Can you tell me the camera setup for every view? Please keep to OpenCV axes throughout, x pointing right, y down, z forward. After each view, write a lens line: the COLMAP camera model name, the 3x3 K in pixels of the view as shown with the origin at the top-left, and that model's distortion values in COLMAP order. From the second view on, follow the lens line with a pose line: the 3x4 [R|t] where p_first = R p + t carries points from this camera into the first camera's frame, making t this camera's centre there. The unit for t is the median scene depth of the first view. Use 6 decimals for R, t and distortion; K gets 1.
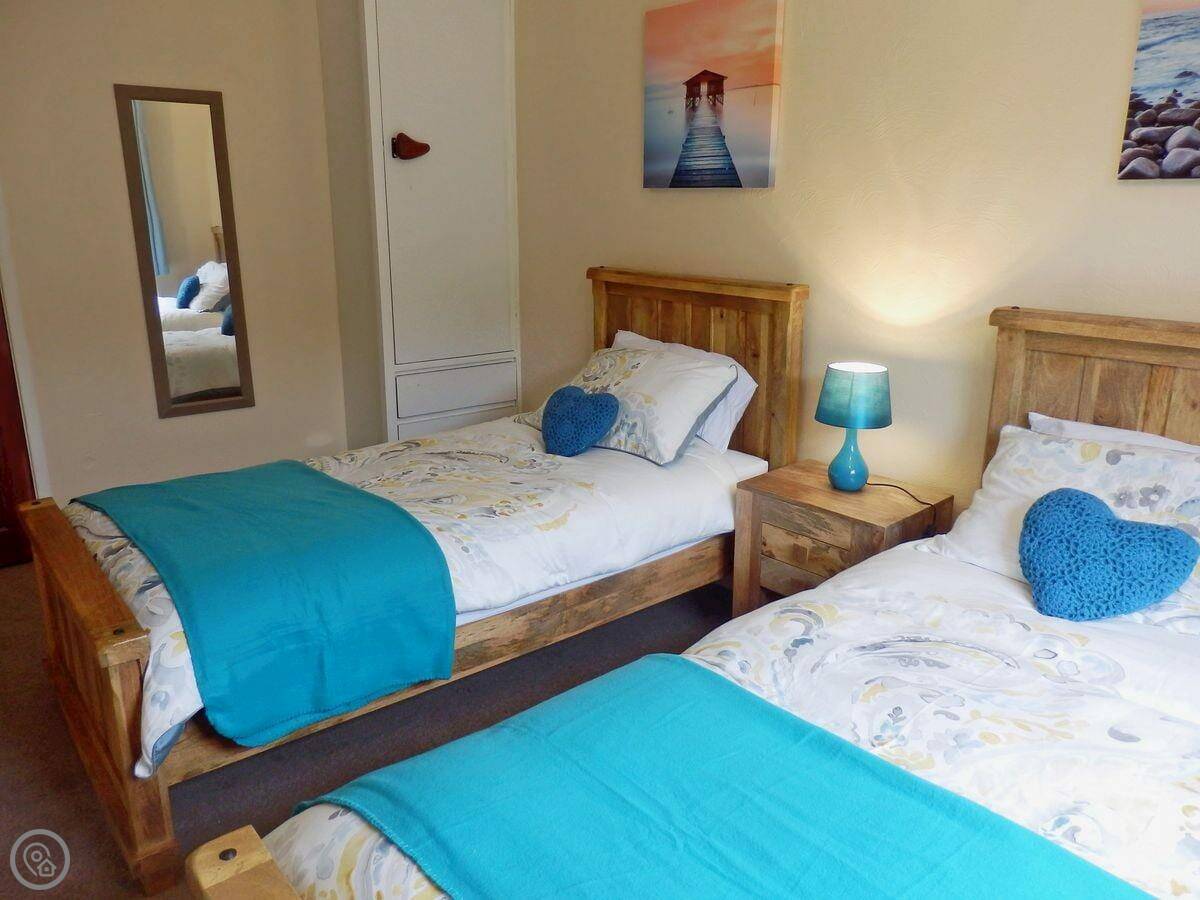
lens RADIAL K [[879.3, 0, 607.2], [0, 879.3, 442.9], [0, 0, 1]] dist [0.003064, 0.004981]
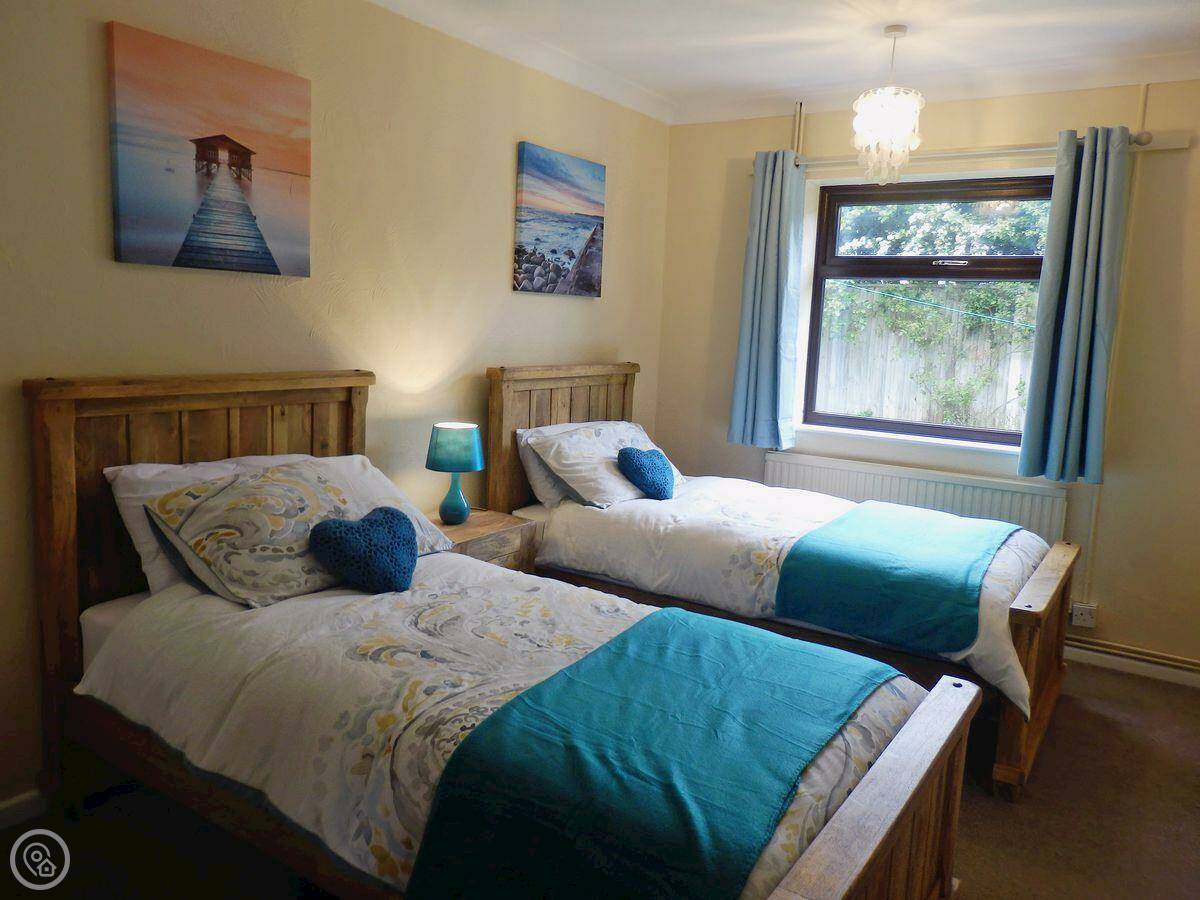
lens RADIAL K [[879.3, 0, 607.2], [0, 879.3, 442.9], [0, 0, 1]] dist [0.003064, 0.004981]
pose [[-0.270900, -0.156435, 0.949811, -0.845140], [0.207851, 0.953924, 0.216395, -0.248995], [-0.939900, 0.256040, -0.225903, 0.925525]]
